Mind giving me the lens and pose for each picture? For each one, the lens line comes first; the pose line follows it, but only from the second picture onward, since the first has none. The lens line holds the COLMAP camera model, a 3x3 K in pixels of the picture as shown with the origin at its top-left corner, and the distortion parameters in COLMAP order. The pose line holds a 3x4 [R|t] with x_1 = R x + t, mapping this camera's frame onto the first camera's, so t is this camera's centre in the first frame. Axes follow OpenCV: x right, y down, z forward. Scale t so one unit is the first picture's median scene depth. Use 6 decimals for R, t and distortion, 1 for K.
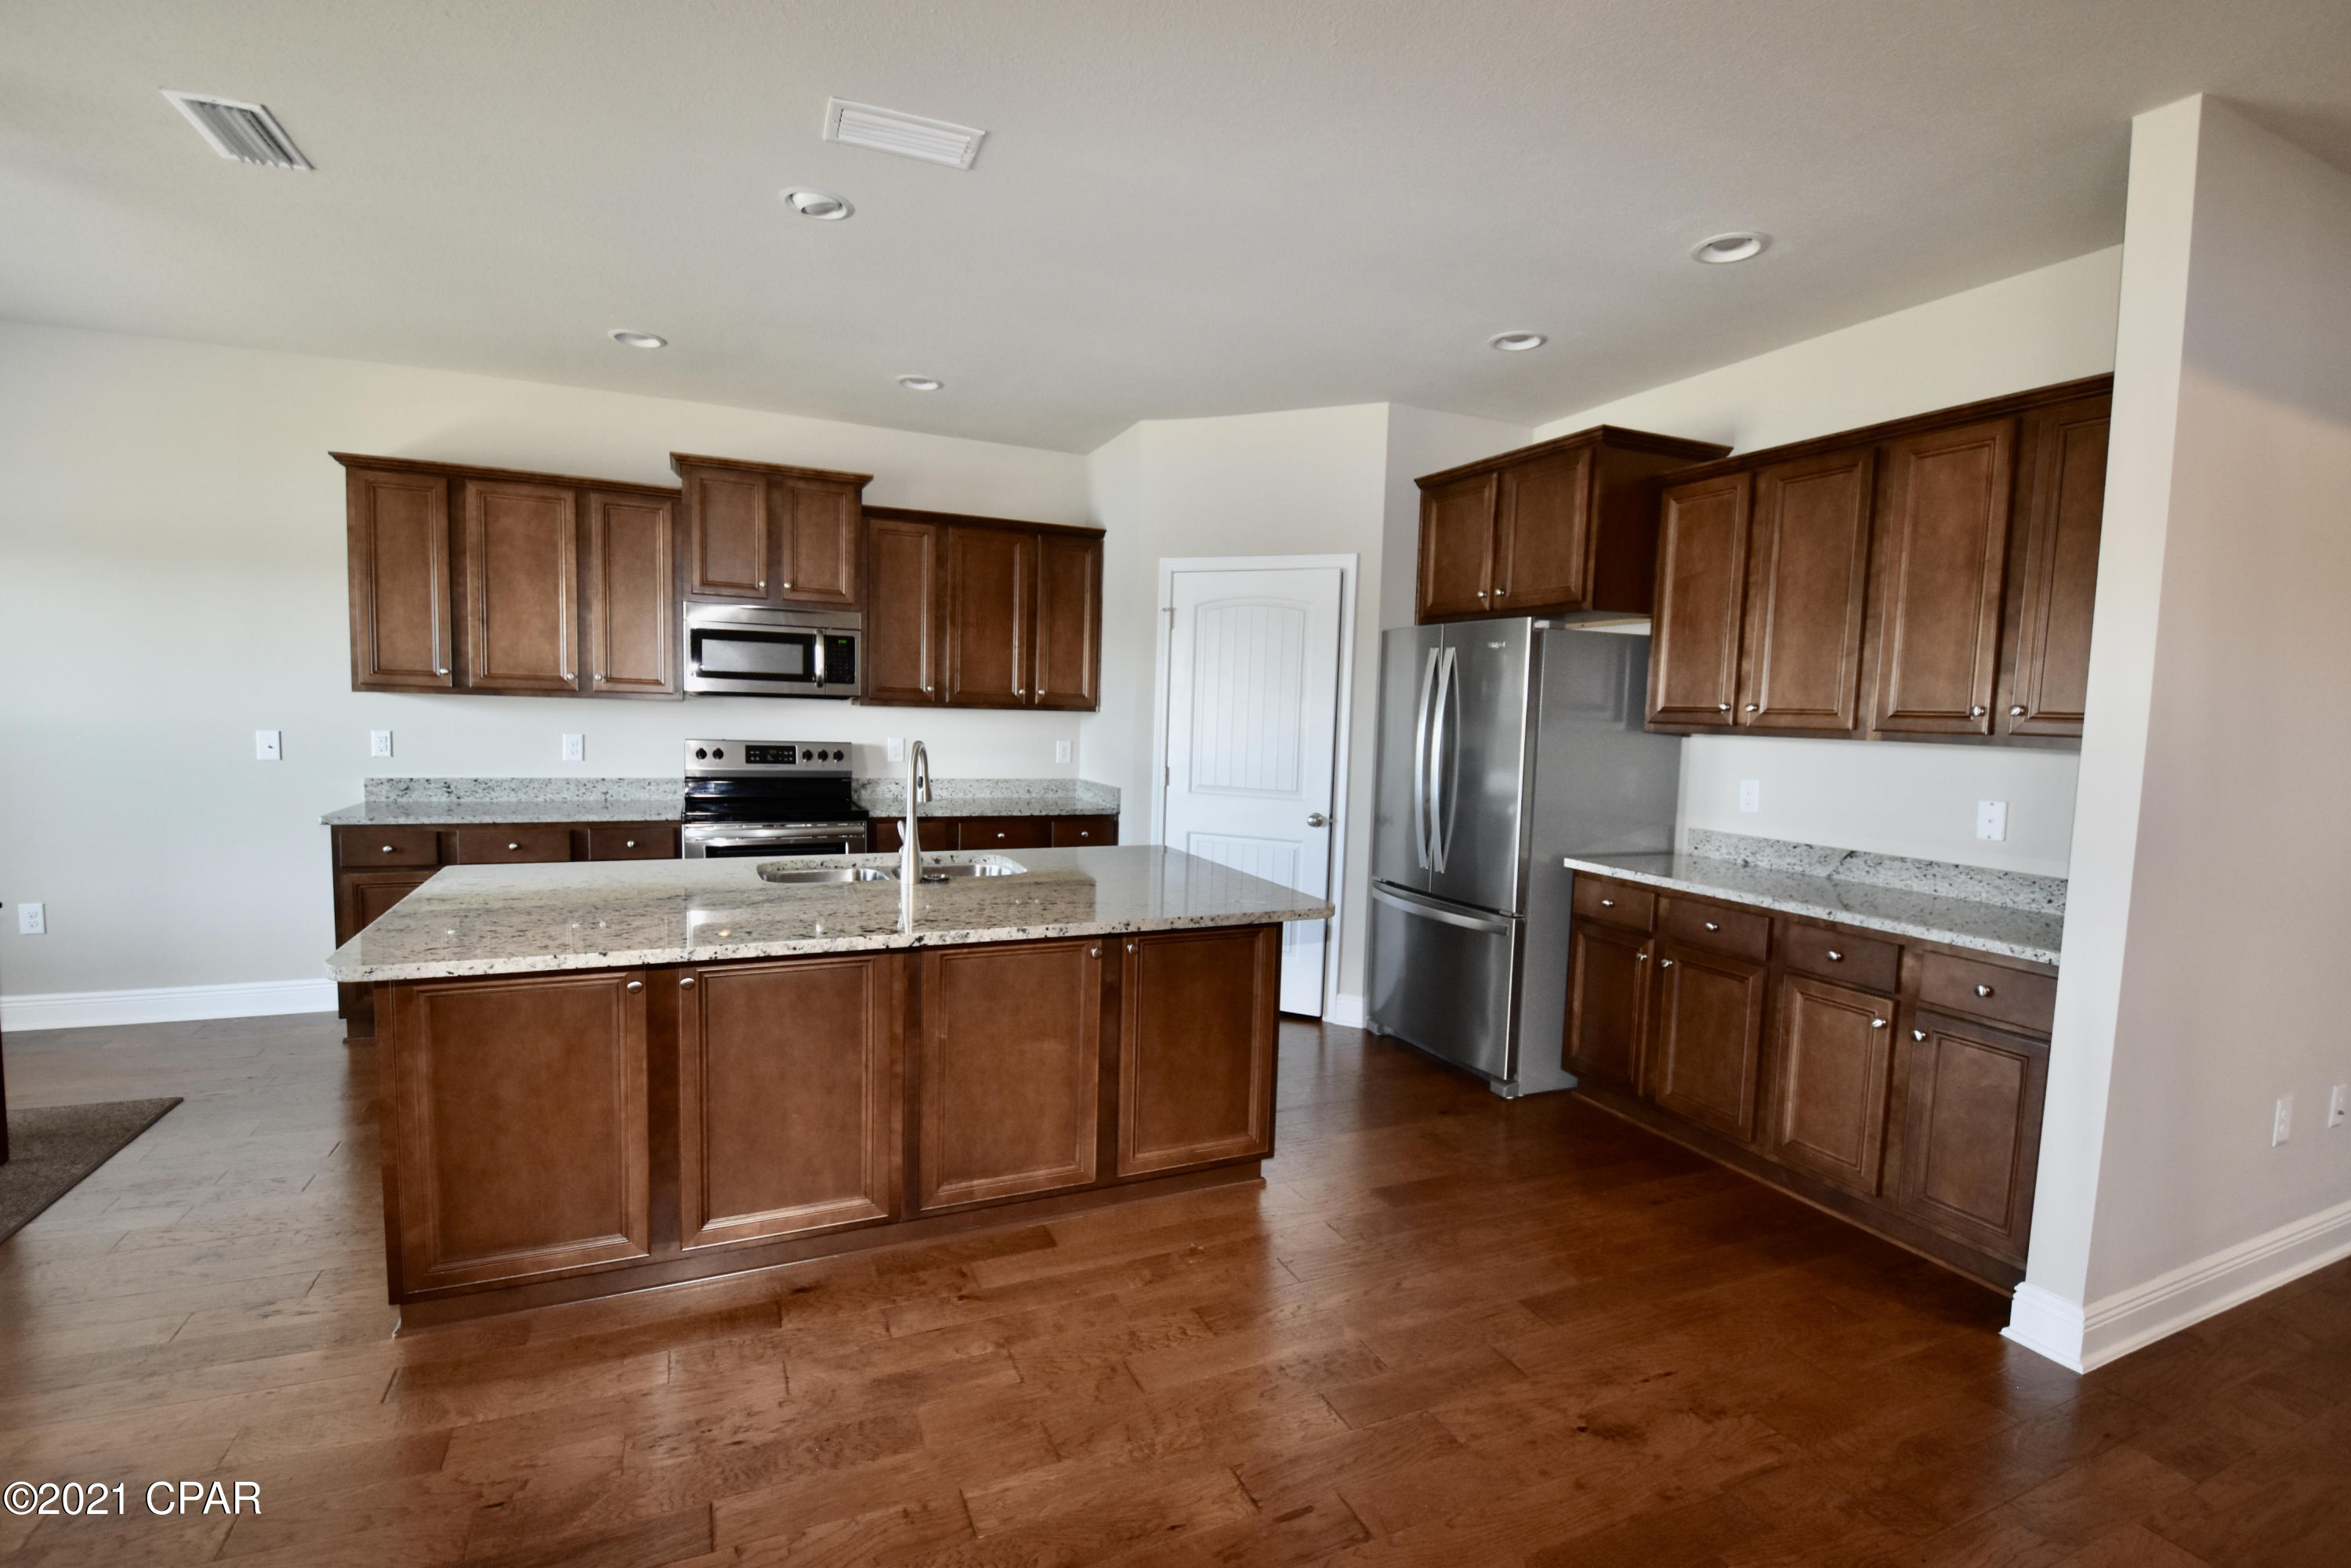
lens RADIAL K [[1092.5, 0, 1205.5], [0, 1092.5, 791.6], [0, 0, 1]] dist [-0.002751, -0.012595]
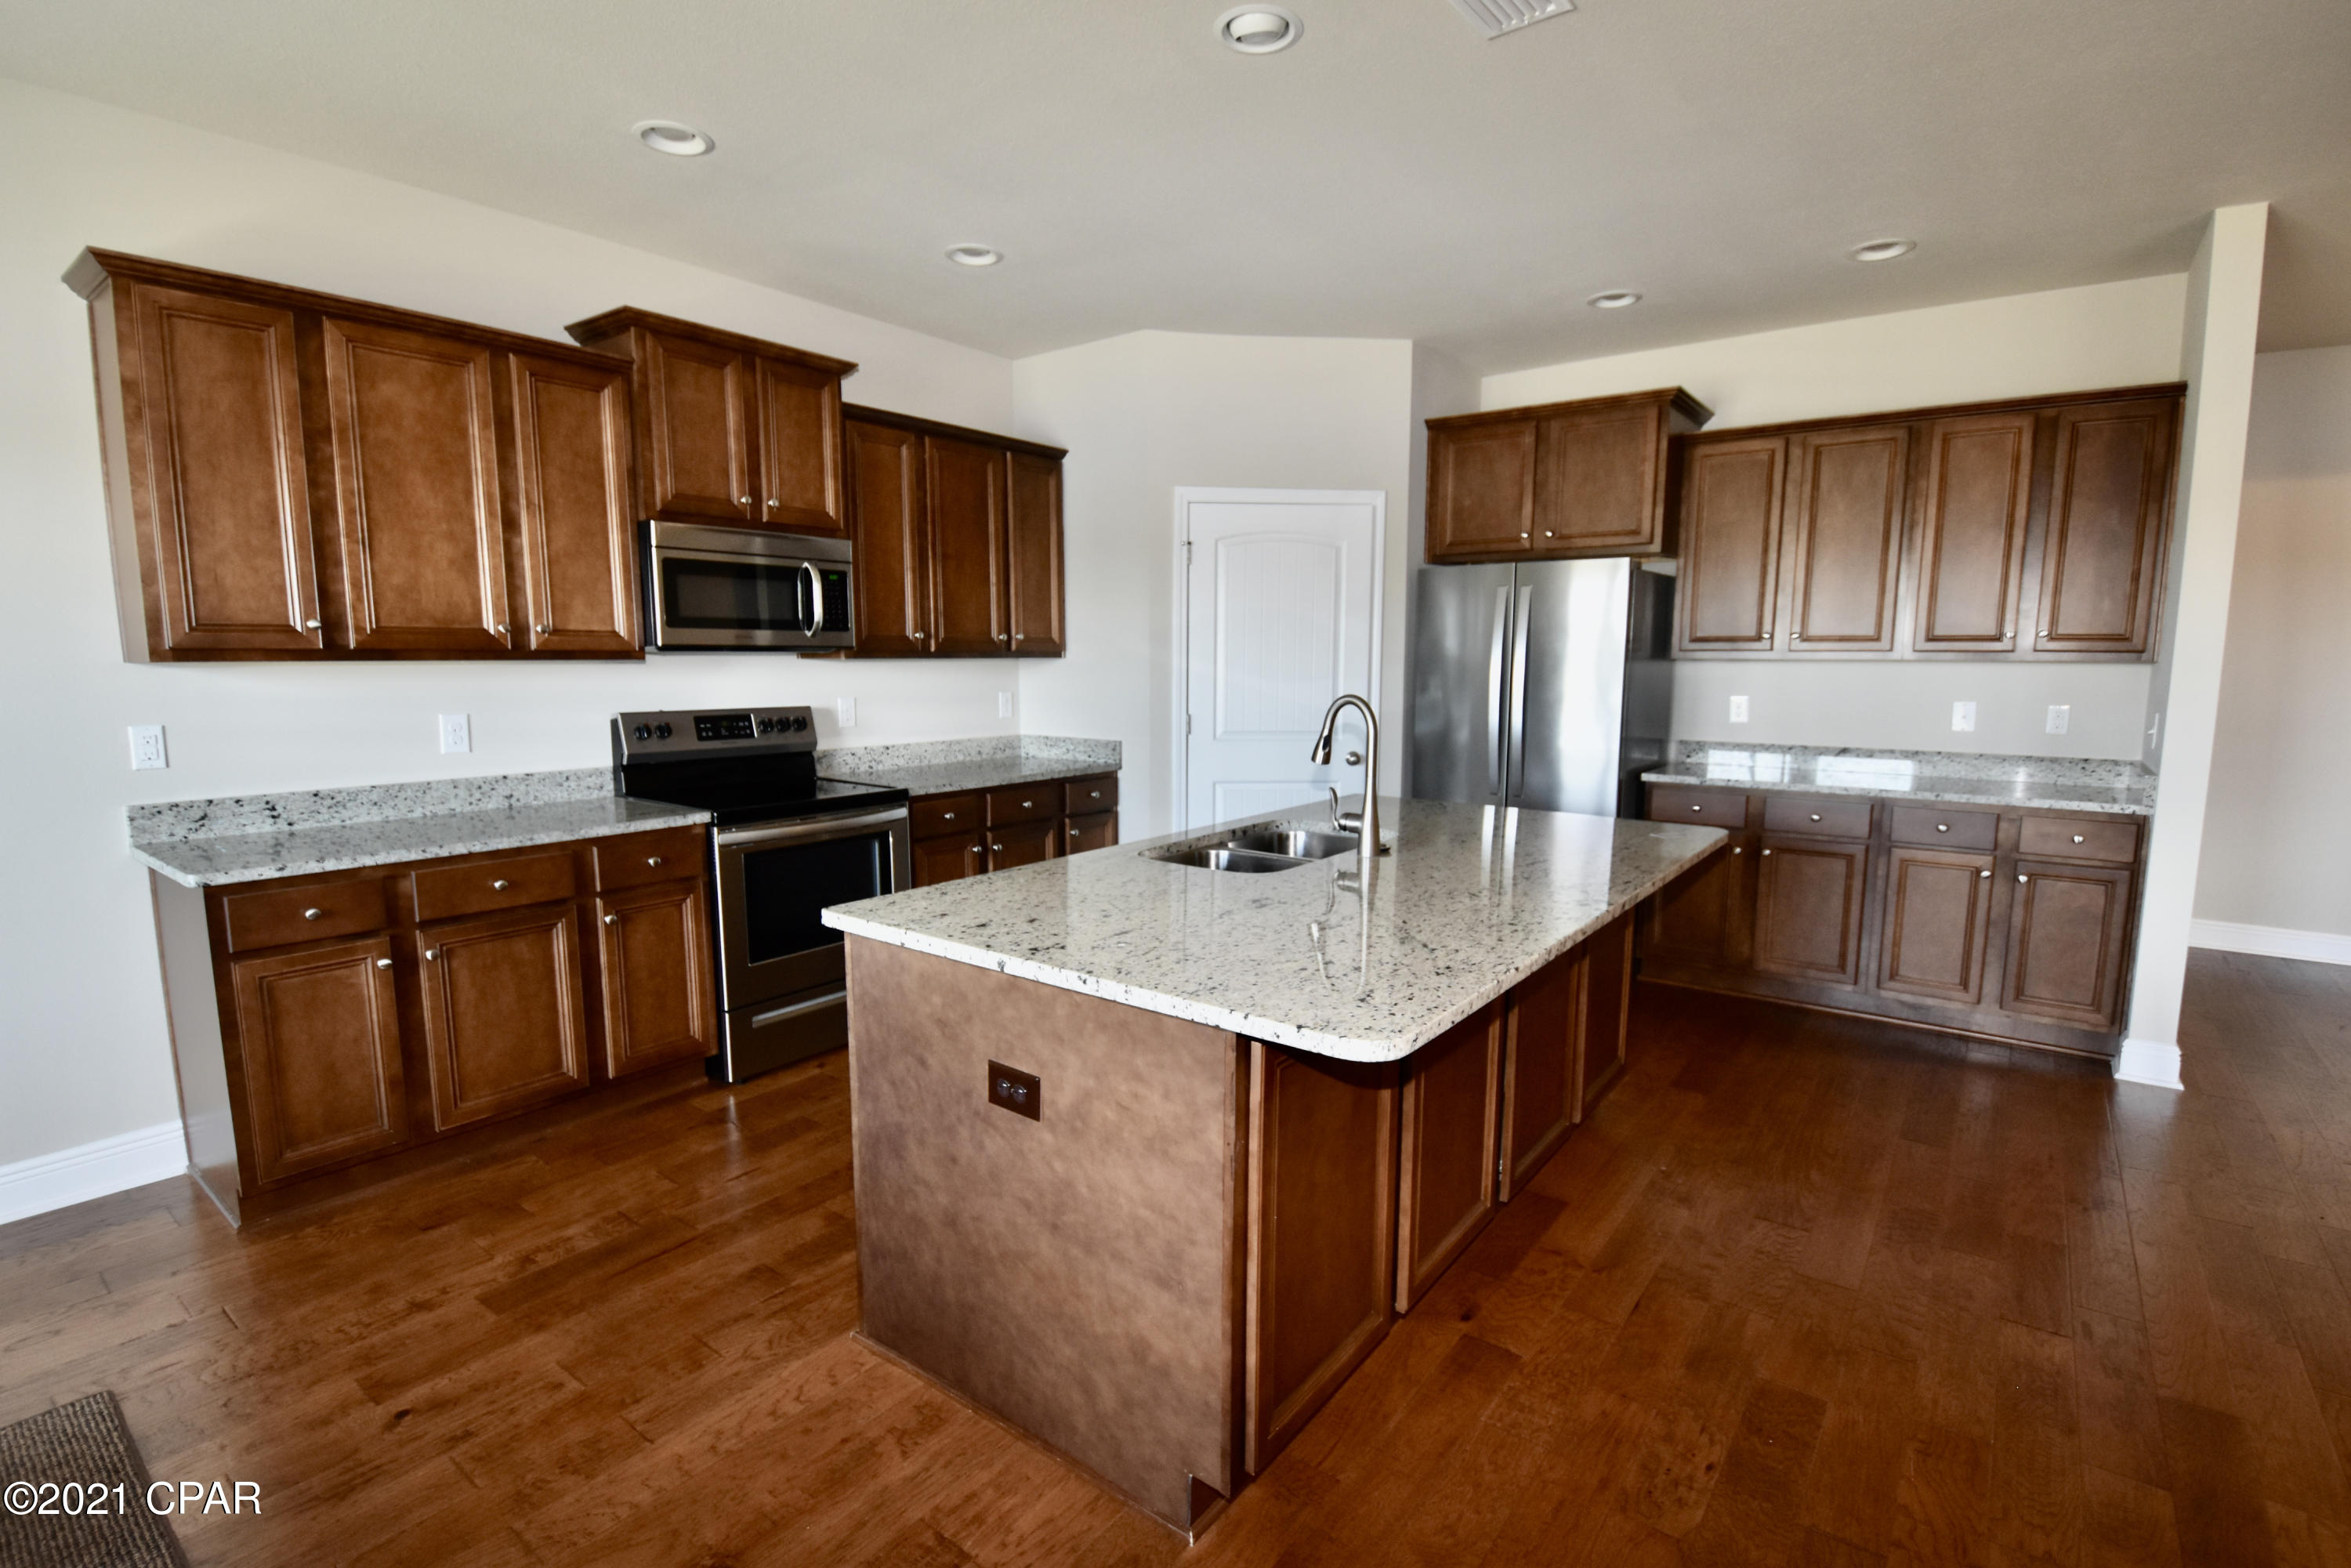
lens RADIAL K [[1092.5, 0, 1191.0], [0, 1092.5, 807.7], [0, 0, 1]] dist [-0.002751, -0.012595]
pose [[0.878138, -0.096368, 0.468601, -0.531525], [0.062334, 0.994200, 0.087645, -0.027441], [-0.474329, -0.047755, 0.879051, 0.192779]]
